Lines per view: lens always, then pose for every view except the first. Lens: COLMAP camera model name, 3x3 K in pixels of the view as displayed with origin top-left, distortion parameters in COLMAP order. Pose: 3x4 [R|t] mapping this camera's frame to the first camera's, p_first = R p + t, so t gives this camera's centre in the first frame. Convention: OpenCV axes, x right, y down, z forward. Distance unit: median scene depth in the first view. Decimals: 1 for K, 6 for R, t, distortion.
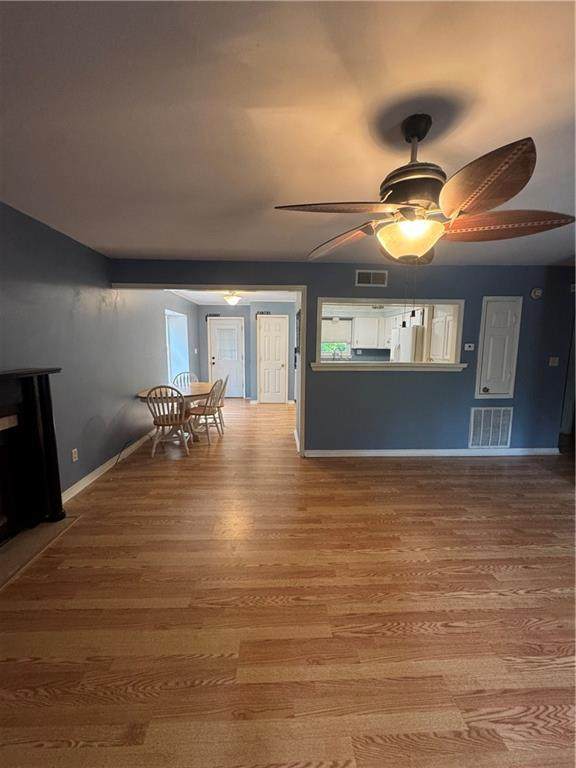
lens RADIAL K [[303.2, 0, 288.7], [0, 303.2, 387.0], [0, 0, 1]] dist [-0.005332, 0.000168]
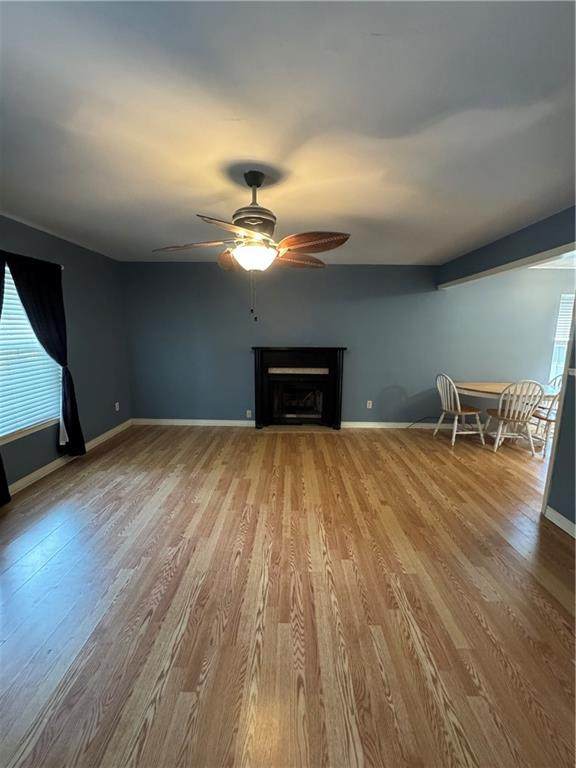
lens RADIAL K [[308.3, 0, 288.0], [0, 308.3, 384.0], [0, 0, 1]] dist [-0.004209, -0.000054]
pose [[-0.047578, 0.159955, -0.985977, 1.395124], [-0.153301, 0.974231, 0.165447, -0.128053], [0.987033, 0.159023, -0.021831, 0.930816]]
